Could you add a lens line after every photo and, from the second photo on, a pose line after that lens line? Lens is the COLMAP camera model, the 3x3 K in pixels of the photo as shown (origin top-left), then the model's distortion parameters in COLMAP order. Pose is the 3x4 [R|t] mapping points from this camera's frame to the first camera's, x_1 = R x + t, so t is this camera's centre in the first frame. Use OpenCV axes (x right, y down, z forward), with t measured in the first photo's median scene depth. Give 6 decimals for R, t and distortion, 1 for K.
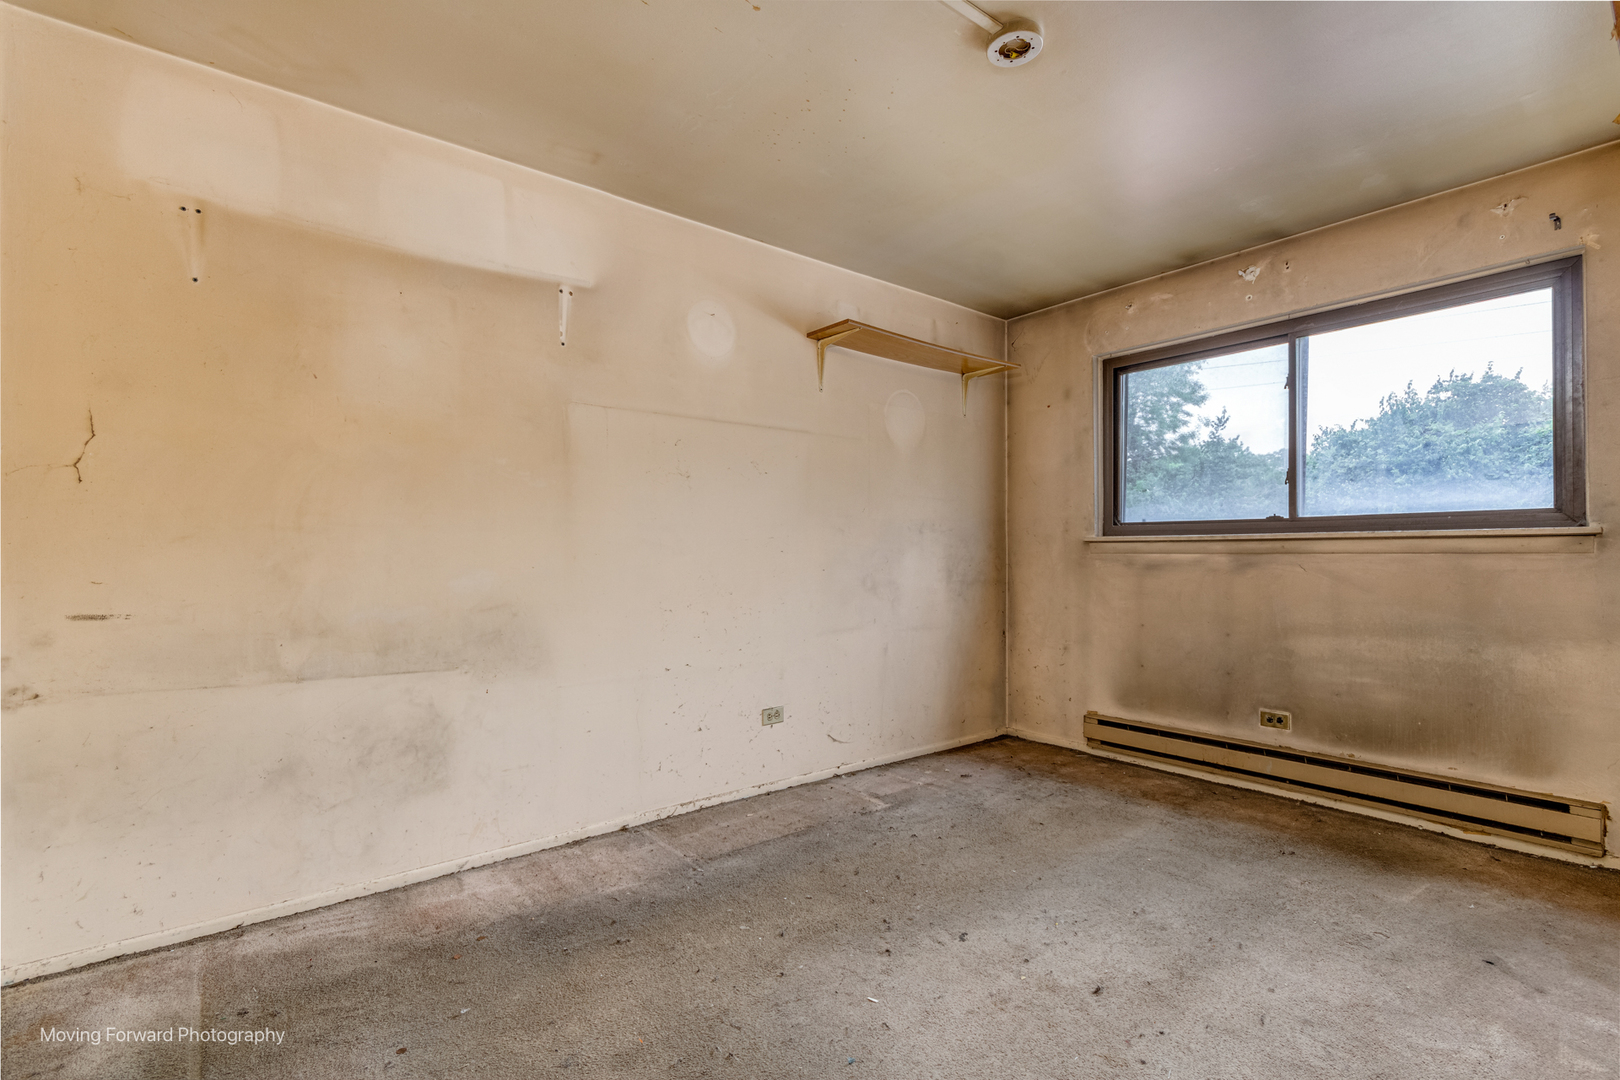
lens RADIAL K [[748.3, 0, 816.0], [0, 748.3, 540.6], [0, 0, 1]] dist [0.000544, 0.000431]
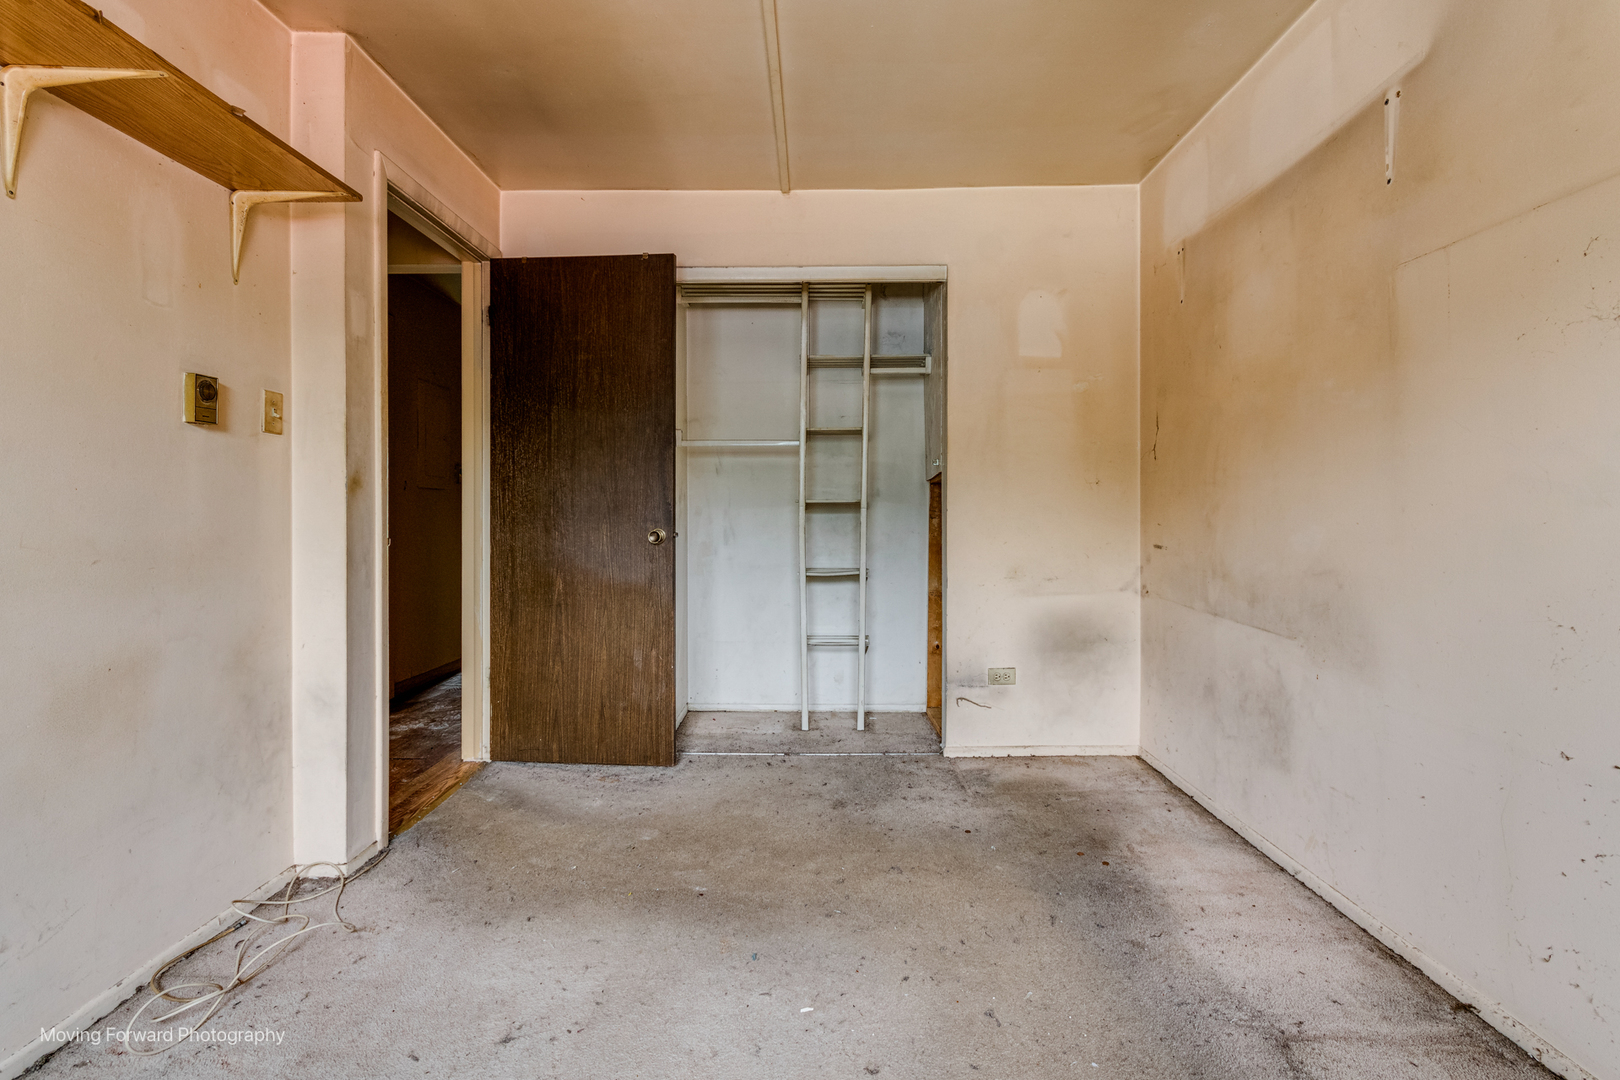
lens RADIAL K [[753.7, 0, 809.7], [0, 753.7, 551.5], [0, 0, 1]] dist [0.001971, 0.000588]
pose [[-0.643427, 0.027635, -0.765008, 0.511967], [-0.012178, 0.998852, 0.046325, 0.036154], [0.765410, 0.039123, -0.642352, 1.075692]]
